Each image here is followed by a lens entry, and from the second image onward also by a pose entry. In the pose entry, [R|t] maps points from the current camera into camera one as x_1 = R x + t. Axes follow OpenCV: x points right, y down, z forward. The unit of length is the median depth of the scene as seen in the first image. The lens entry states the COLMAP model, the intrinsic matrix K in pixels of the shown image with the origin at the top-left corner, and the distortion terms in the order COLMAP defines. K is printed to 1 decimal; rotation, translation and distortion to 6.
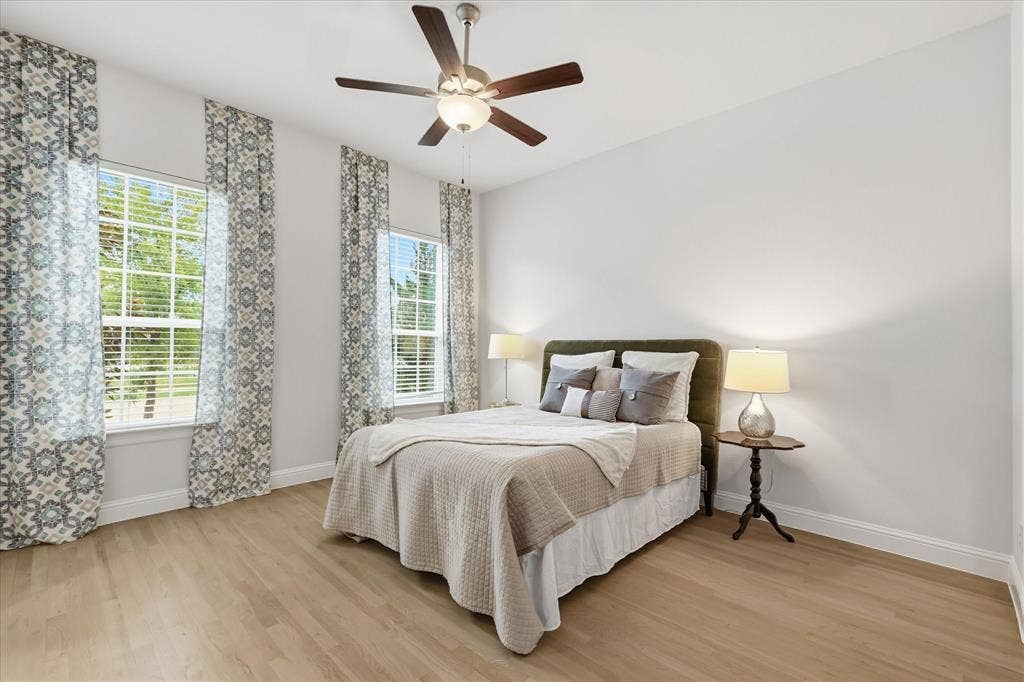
lens RADIAL K [[448.0, 0, 513.6], [0, 448.0, 345.9], [0, 0, 1]] dist [-0.000974, 0.000142]
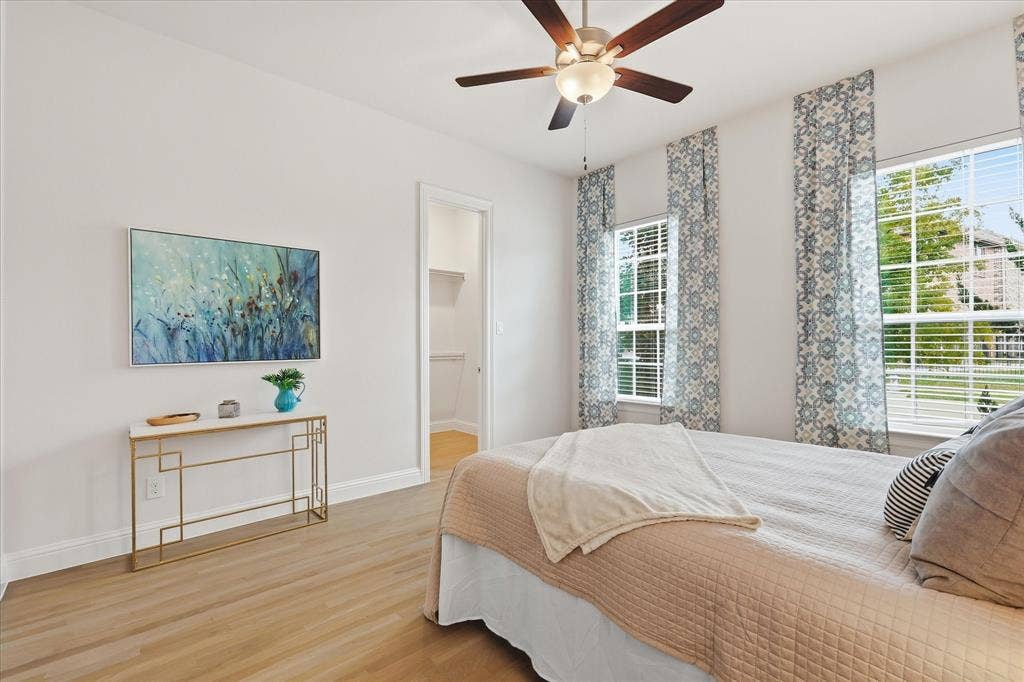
lens RADIAL K [[448.0, 0, 513.6], [0, 448.0, 345.9], [0, 0, 1]] dist [-0.000974, 0.000142]
pose [[-0.084037, -0.006955, -0.996438, 0.577288], [0.010132, 0.999918, -0.007834, 0.011779], [0.996411, -0.010754, -0.083960, 0.669566]]
